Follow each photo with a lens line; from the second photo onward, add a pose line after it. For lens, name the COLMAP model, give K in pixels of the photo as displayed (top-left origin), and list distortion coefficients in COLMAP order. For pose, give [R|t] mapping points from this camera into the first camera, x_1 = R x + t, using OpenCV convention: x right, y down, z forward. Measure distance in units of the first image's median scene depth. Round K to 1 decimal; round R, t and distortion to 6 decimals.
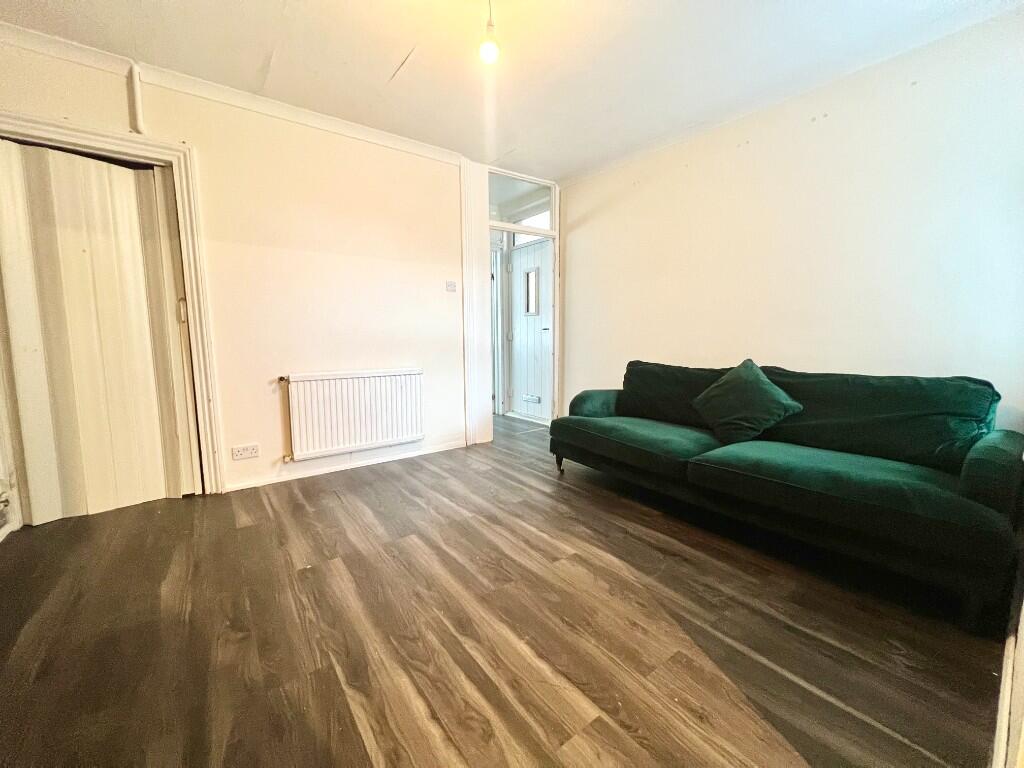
lens RADIAL K [[403.9, 0, 508.4], [0, 403.9, 383.7], [0, 0, 1]] dist [-0.001071, 0.000010]
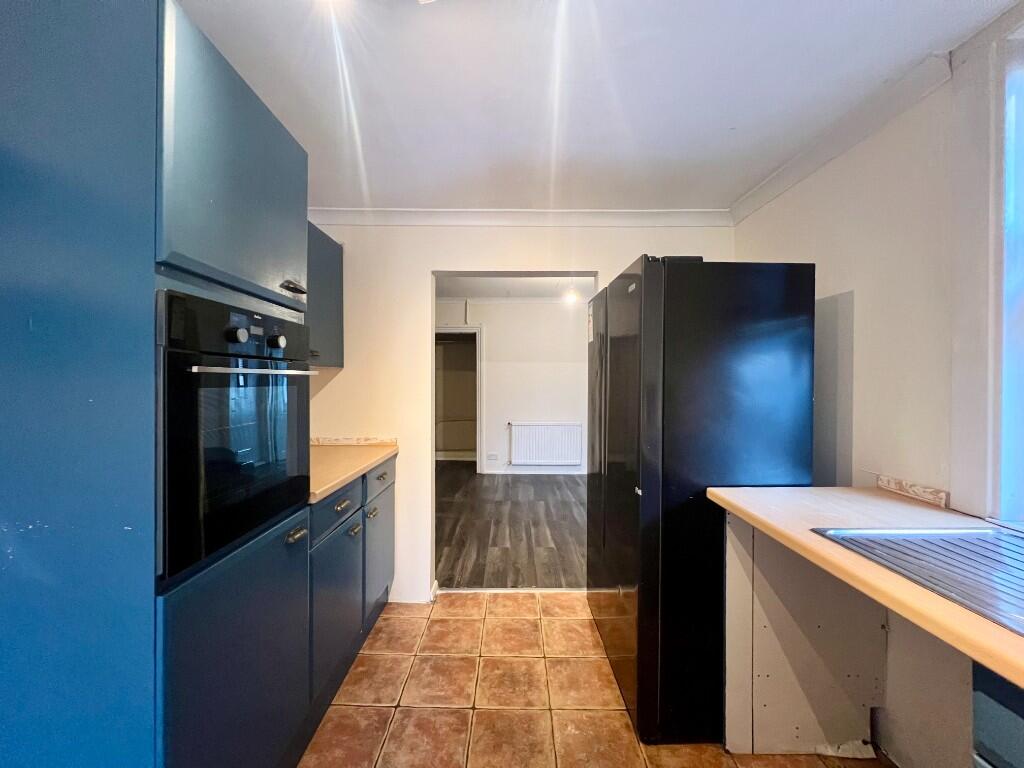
lens RADIAL K [[403.9, 0, 508.0], [0, 403.9, 387.7], [0, 0, 1]] dist [-0.001071, 0.000010]
pose [[0.796660, 0.020355, -0.604085, 0.990997], [-0.078734, 0.994412, -0.070326, -0.071740], [0.599278, 0.103588, 0.793811, -0.976924]]
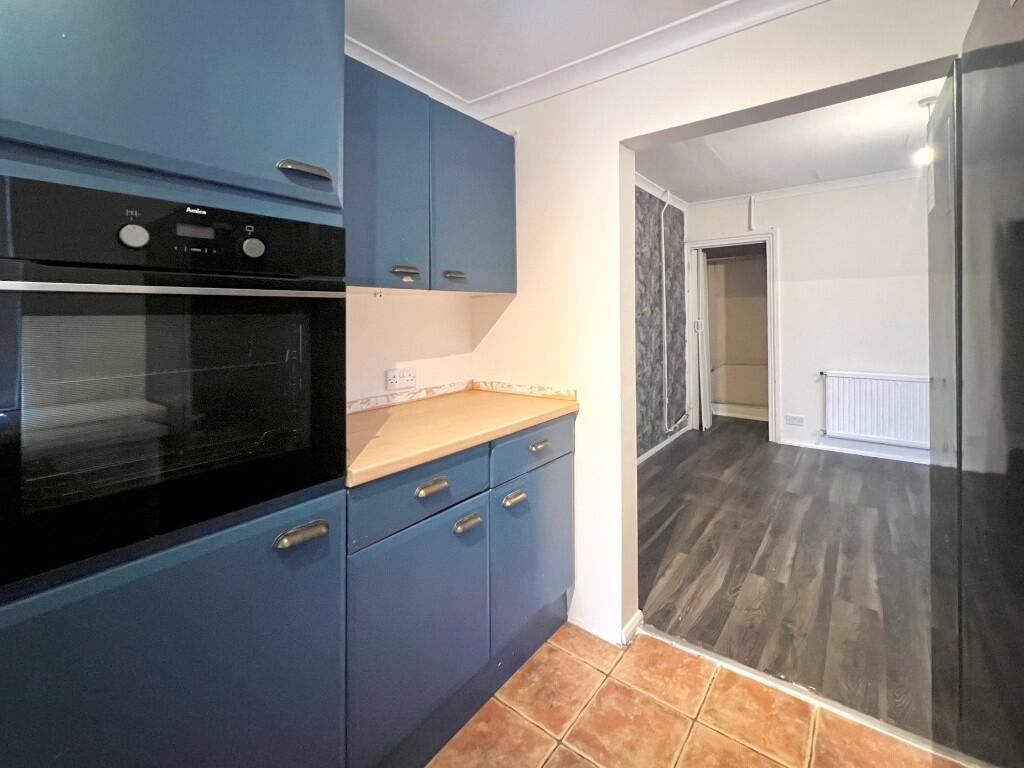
lens RADIAL K [[449.0, 0, 547.5], [0, 449.0, 314.6], [0, 0, 1]] dist [-0.001096, 0.000792]
pose [[0.306746, 0.005218, -0.951777, 0.871283], [-0.100745, 0.994545, -0.027016, -0.108599], [0.946444, 0.104174, 0.305599, -0.539584]]
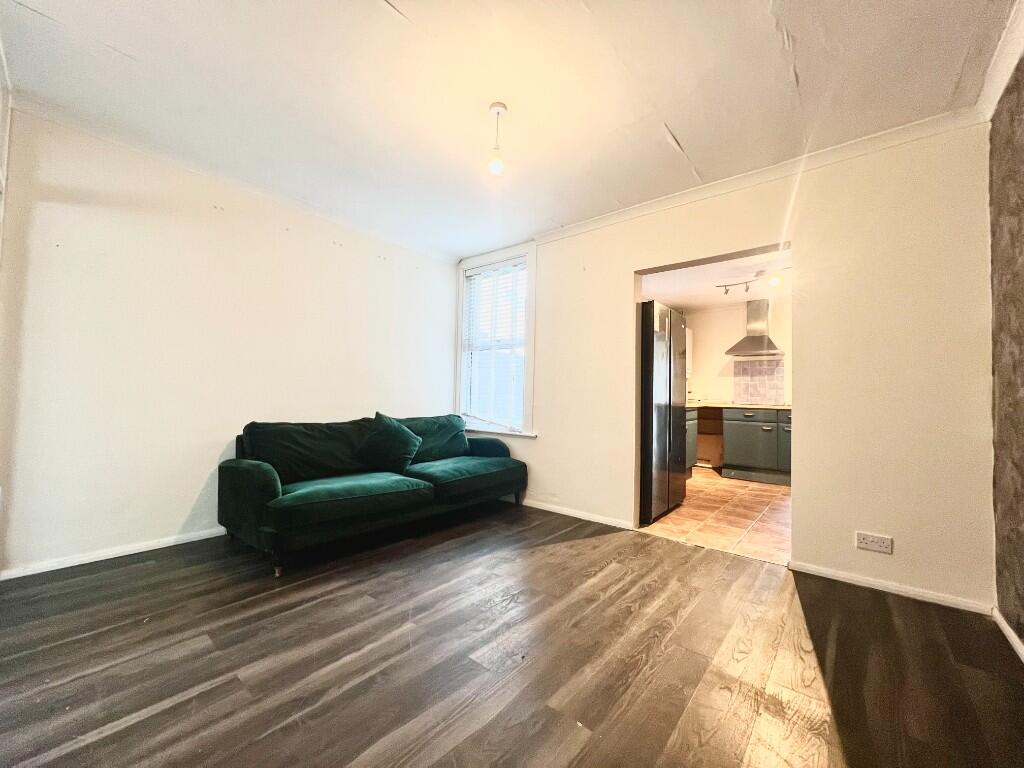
lens RADIAL K [[403.9, 0, 511.1], [0, 403.9, 385.1], [0, 0, 1]] dist [-0.001071, 0.000010]
pose [[-0.223844, 0.027468, 0.974238, -1.078297], [0.097144, 0.995254, -0.005740, -0.130459], [-0.969772, 0.093356, -0.225450, 1.125056]]
